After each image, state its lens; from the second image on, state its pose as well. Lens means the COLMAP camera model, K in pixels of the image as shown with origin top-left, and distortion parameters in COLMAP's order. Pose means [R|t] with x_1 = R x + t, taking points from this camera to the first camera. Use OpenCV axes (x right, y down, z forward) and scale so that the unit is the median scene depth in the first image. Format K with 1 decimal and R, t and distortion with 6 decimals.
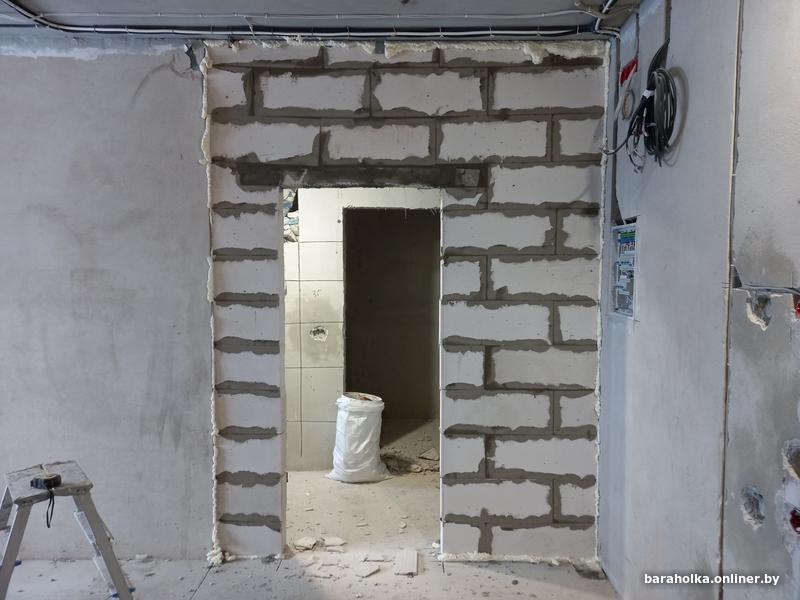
lens RADIAL K [[586.2, 0, 416.6], [0, 586.2, 311.3], [0, 0, 1]] dist [0.065385, -0.060577]
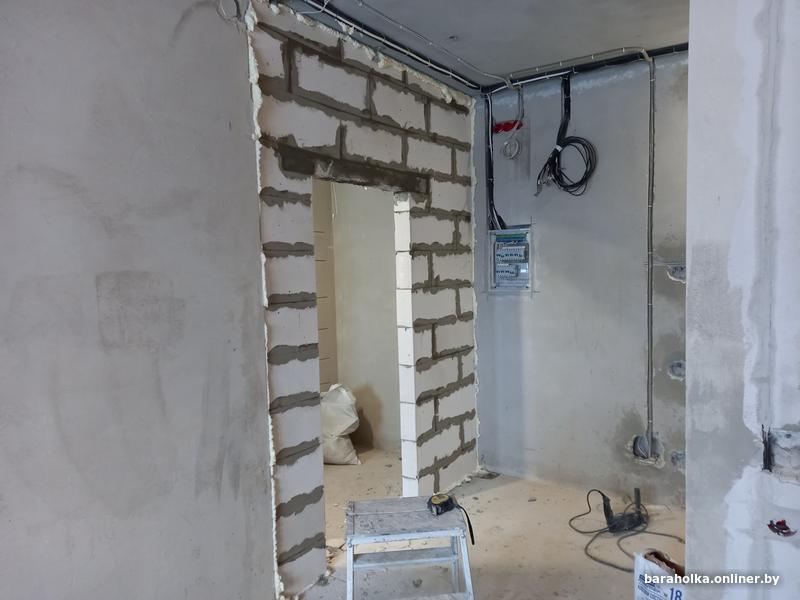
lens RADIAL K [[586.2, 0, 393.3], [0, 586.2, 306.6], [0, 0, 1]] dist [0.065385, -0.060577]
pose [[0.546651, -0.081162, 0.833418, -0.948716], [0.081733, 0.995711, 0.043358, -0.037278], [-0.833362, 0.044416, 0.550940, 0.394241]]
